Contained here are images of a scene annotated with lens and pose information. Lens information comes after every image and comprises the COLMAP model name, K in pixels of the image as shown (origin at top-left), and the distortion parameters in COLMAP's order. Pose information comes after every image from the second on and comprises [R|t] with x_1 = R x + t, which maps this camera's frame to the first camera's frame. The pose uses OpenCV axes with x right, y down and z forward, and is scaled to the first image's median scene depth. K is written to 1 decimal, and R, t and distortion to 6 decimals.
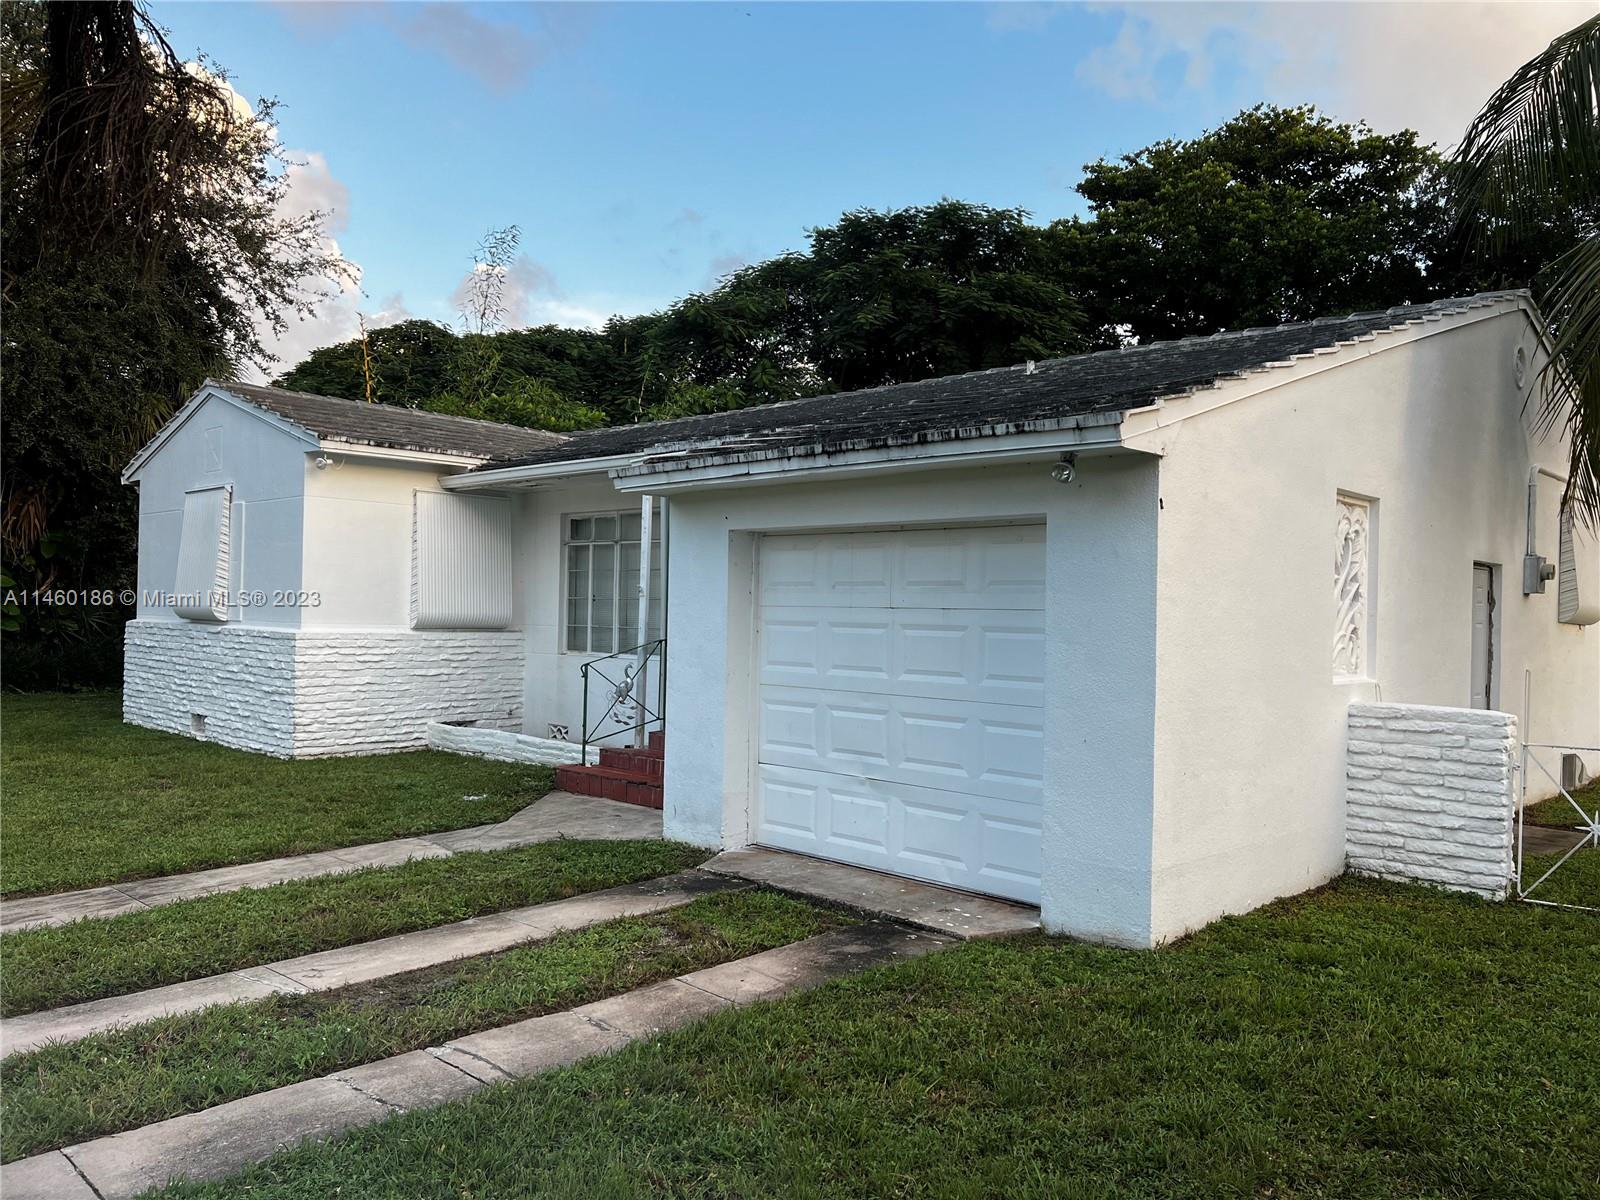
lens RADIAL K [[1152.8, 0, 800.0], [0, 1152.8, 600.0], [0, 0, 1]] dist [0.148703, -0.243411]
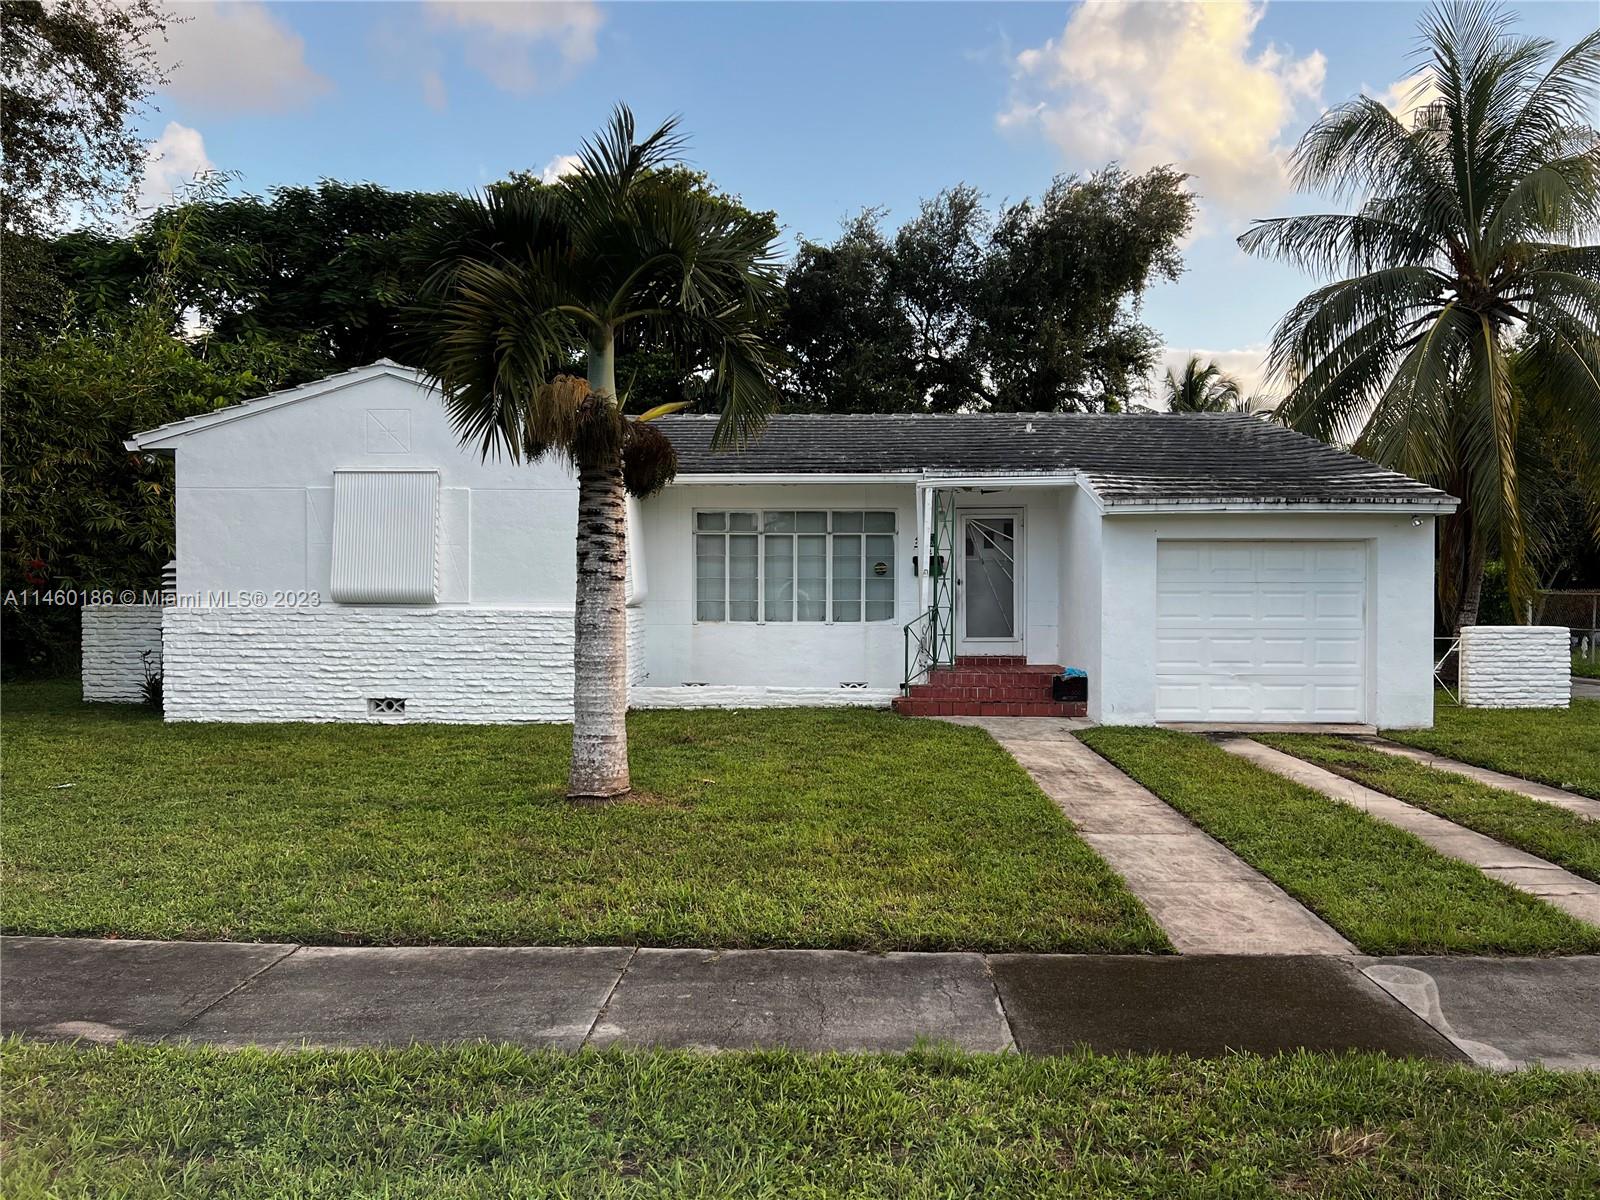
lens RADIAL K [[1152.8, 0, 800.0], [0, 1152.8, 600.0], [0, 0, 1]] dist [0.148703, -0.243411]
pose [[0.740544, -0.020154, 0.671705, -1.736809], [0.004794, 0.999683, 0.024710, -0.015546], [-0.671990, -0.015079, 0.740406, 0.086598]]
